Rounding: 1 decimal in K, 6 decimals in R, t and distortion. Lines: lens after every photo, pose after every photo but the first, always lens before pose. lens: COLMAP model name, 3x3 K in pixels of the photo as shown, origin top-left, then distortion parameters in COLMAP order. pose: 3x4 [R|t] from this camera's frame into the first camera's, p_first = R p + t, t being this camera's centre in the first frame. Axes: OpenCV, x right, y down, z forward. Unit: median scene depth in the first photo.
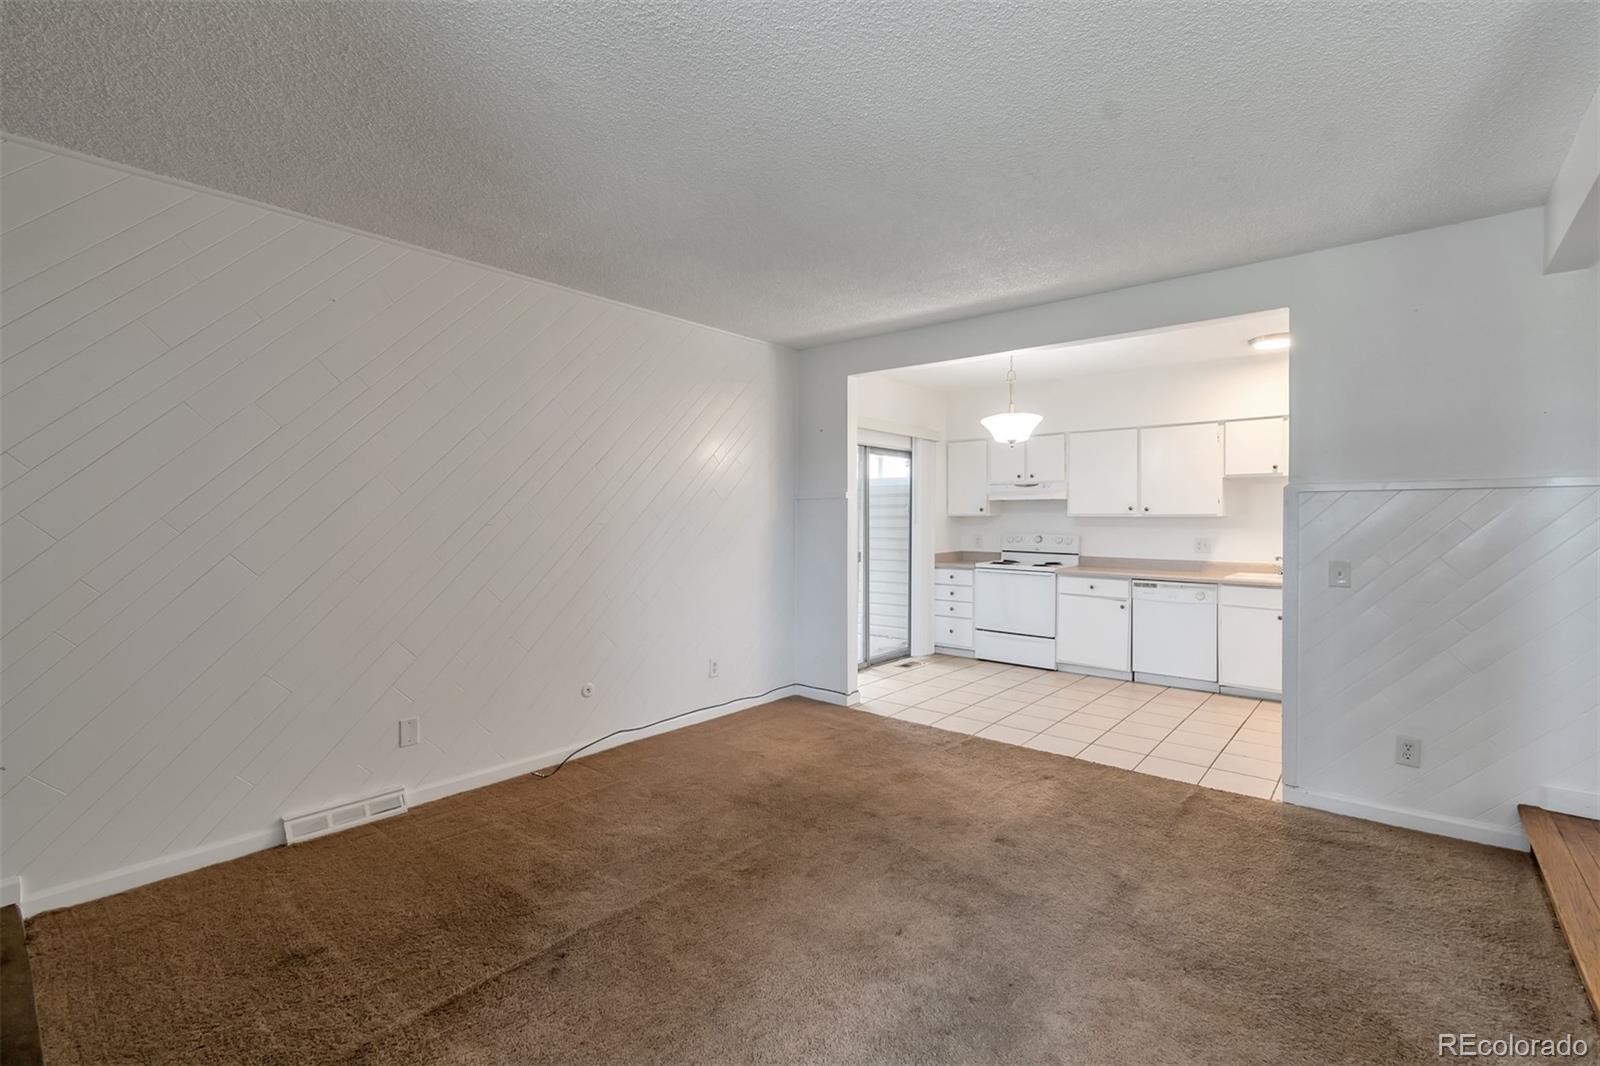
lens RADIAL K [[735.2, 0, 805.1], [0, 735.2, 530.7], [0, 0, 1]] dist [-0.016664, -0.000484]
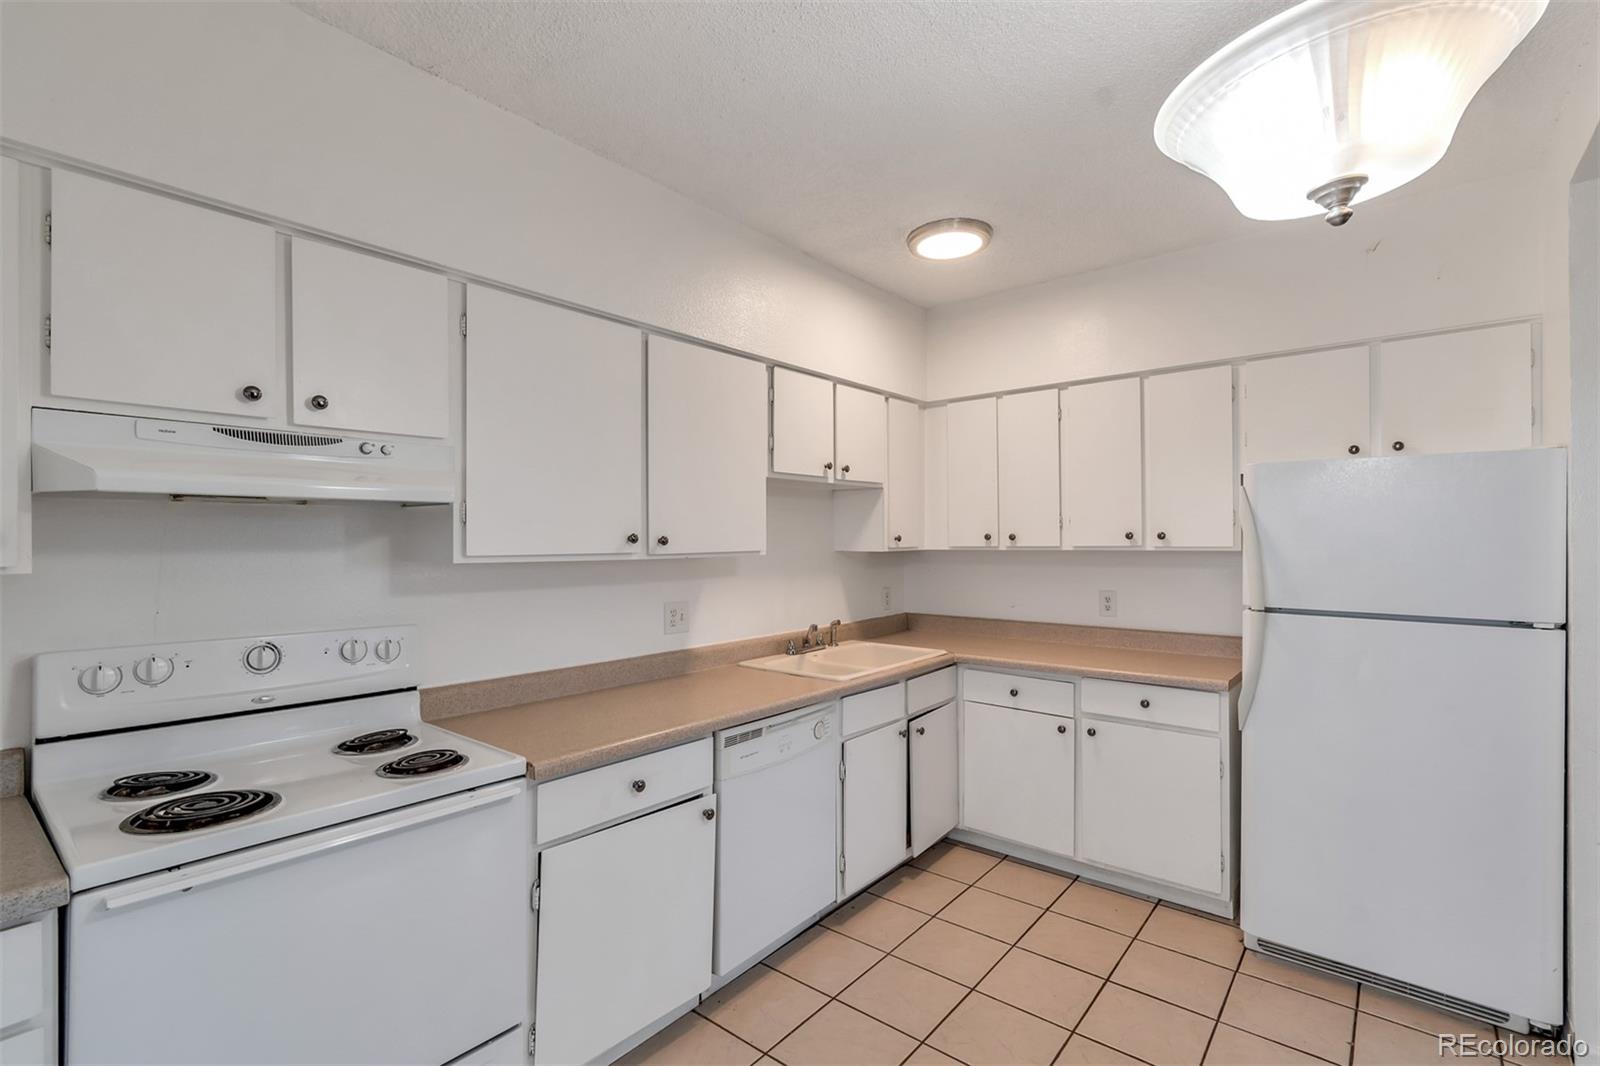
lens RADIAL K [[735.2, 0, 807.6], [0, 735.2, 537.3], [0, 0, 1]] dist [-0.016664, -0.000484]
pose [[-0.018123, 0.005220, 0.999822, 0.066917], [0.024124, 0.999698, -0.004782, -0.025319], [-0.999545, 0.024033, -0.018244, 0.863039]]
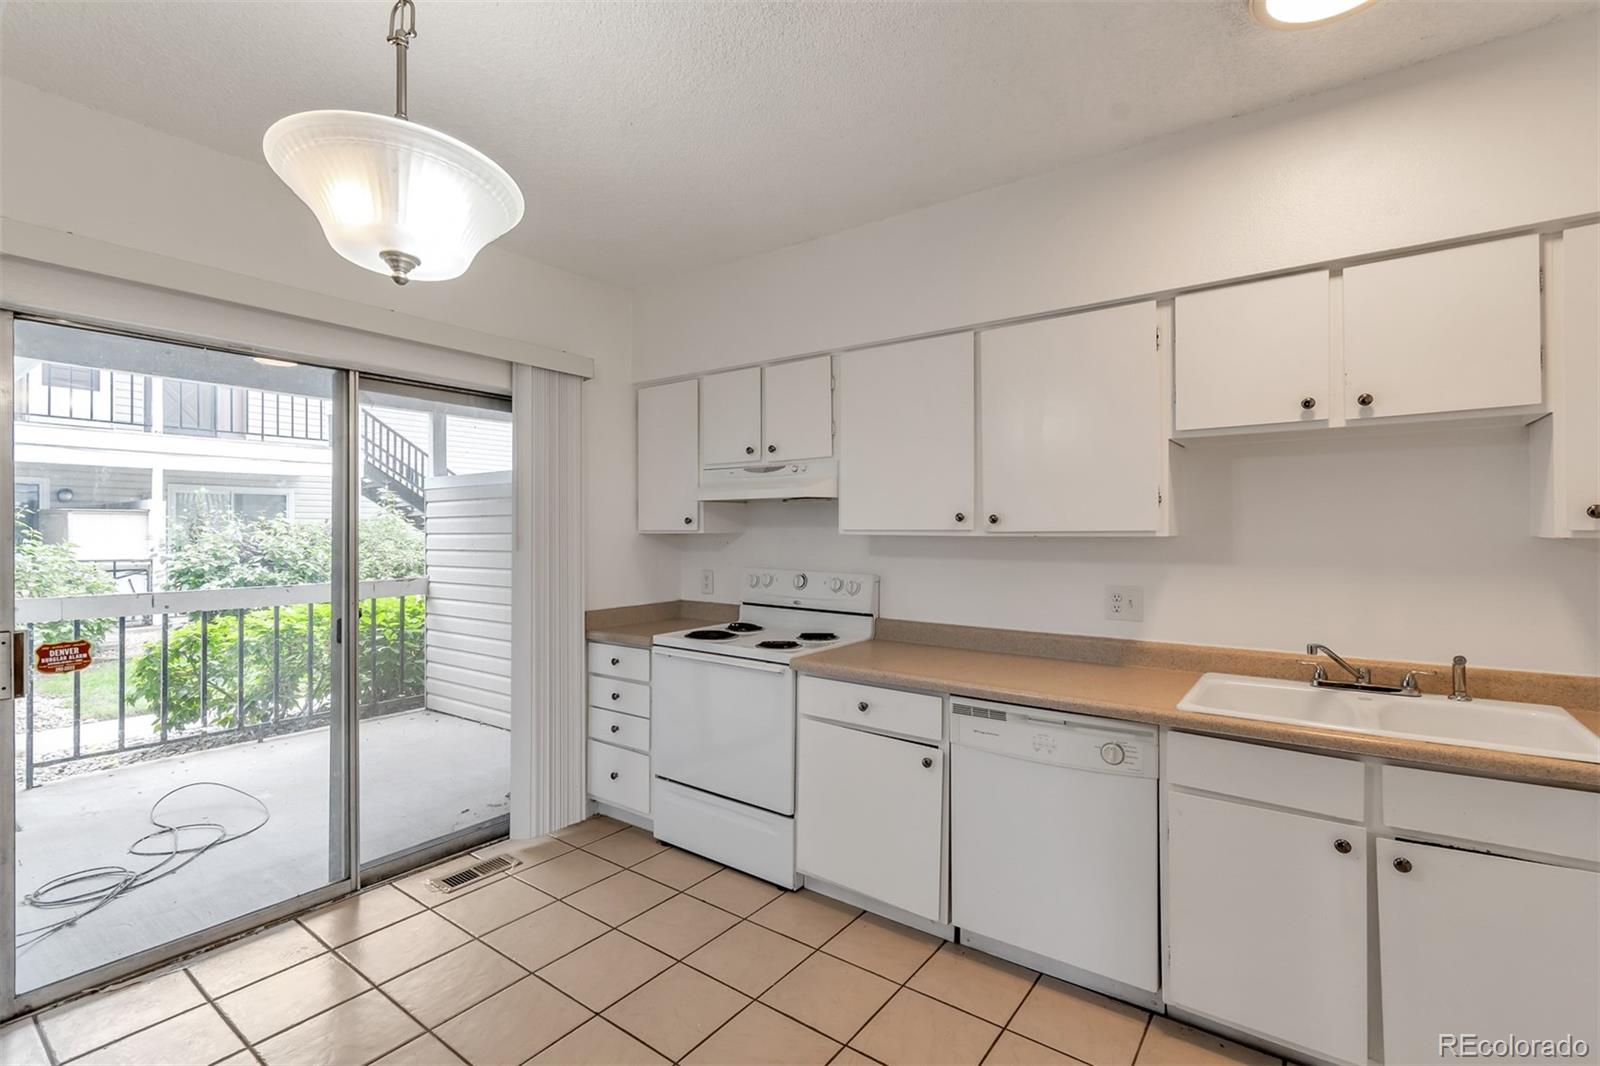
lens RADIAL K [[735.2, 0, 800.1], [0, 735.2, 528.8], [0, 0, 1]] dist [-0.016664, -0.000484]
pose [[0.998803, 0.000675, 0.048909, 0.310512], [0.000317, 0.999795, -0.020269, -0.014047], [-0.048912, 0.020260, 0.998598, 0.542572]]
